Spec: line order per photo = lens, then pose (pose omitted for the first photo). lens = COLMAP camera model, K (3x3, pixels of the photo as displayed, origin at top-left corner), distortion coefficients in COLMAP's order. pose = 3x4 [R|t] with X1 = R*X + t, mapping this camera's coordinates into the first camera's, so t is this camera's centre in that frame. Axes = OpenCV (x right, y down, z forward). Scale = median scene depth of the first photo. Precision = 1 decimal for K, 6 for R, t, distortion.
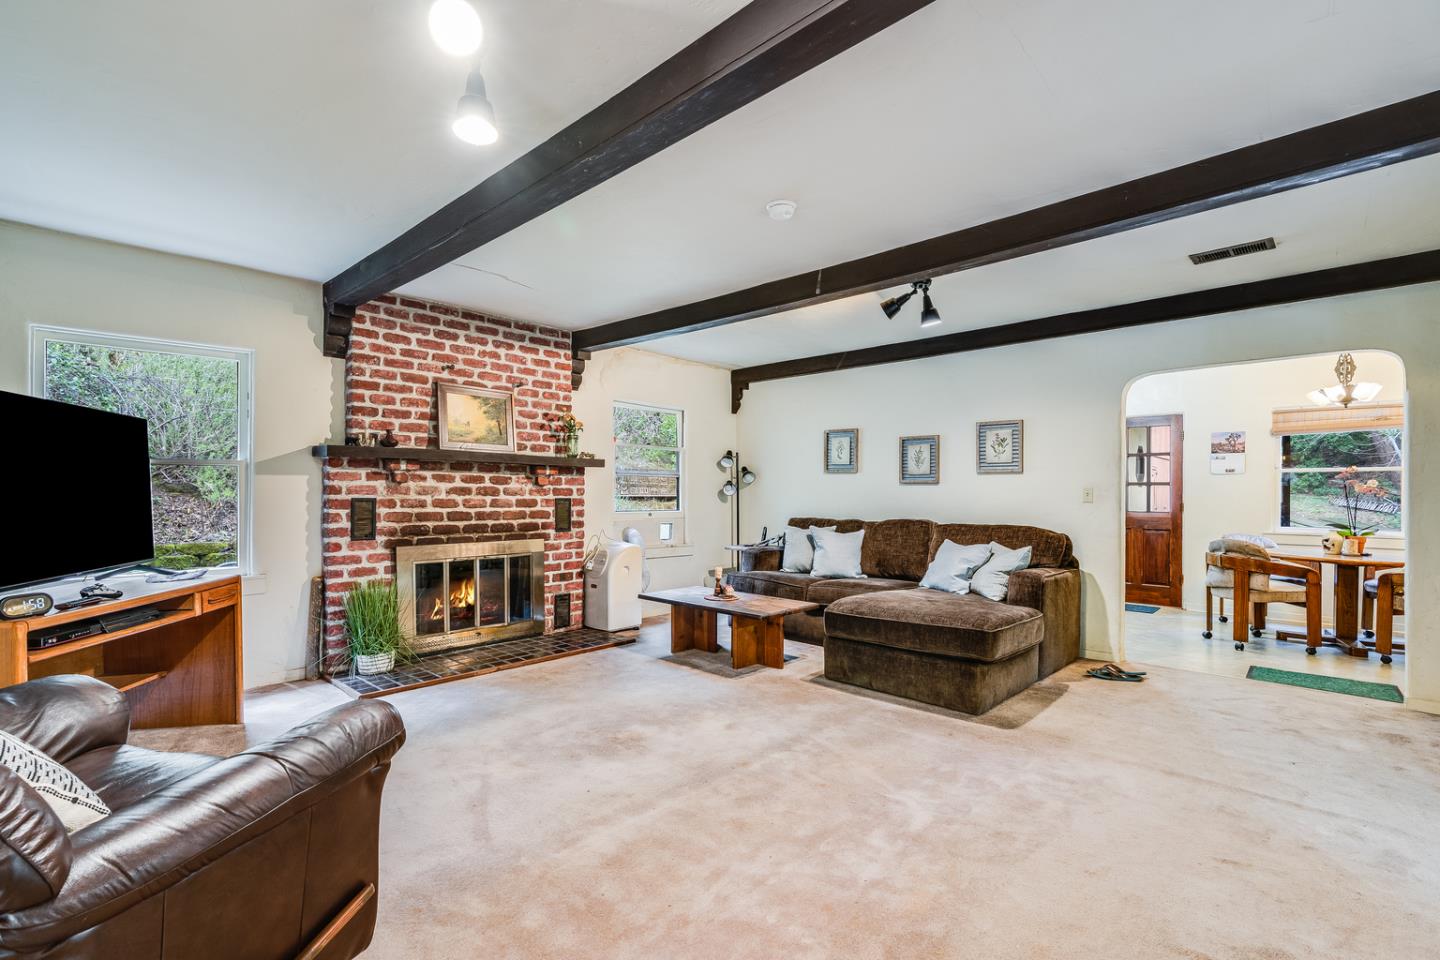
lens RADIAL K [[658.4, 0, 712.3], [0, 658.4, 489.3], [0, 0, 1]] dist [-0.002182, -0.000363]
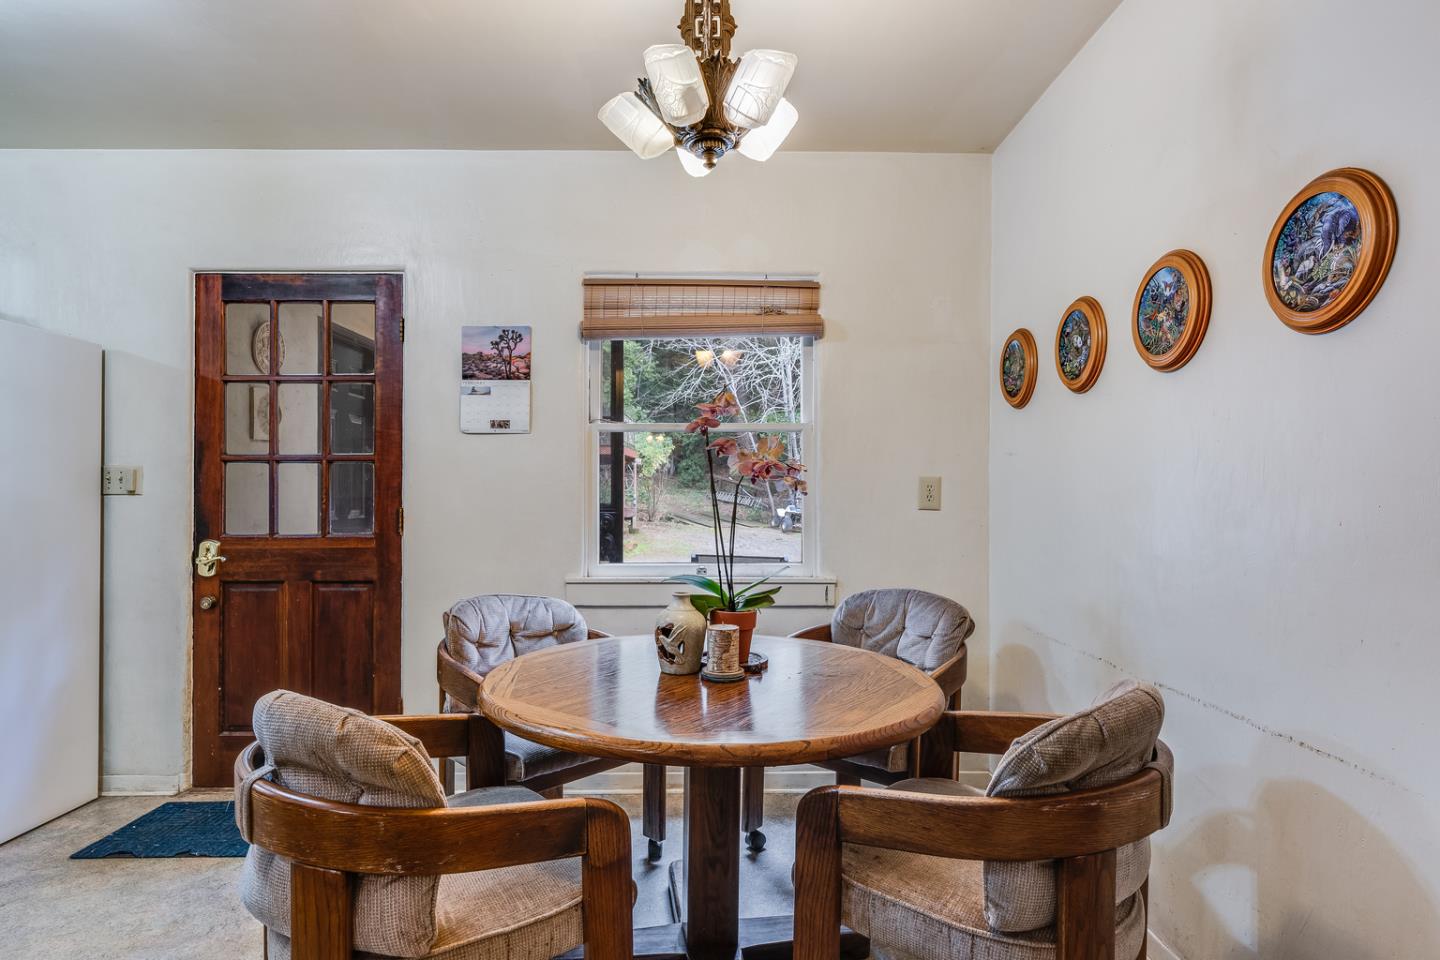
lens RADIAL K [[658.4, 0, 724.9], [0, 658.4, 484.0], [0, 0, 1]] dist [-0.002182, -0.000363]
pose [[0.714803, -0.001642, 0.699324, 0.607084], [0.004060, 0.999990, -0.001802, 0.008623], [-0.699314, 0.004127, 0.714802, 0.624341]]
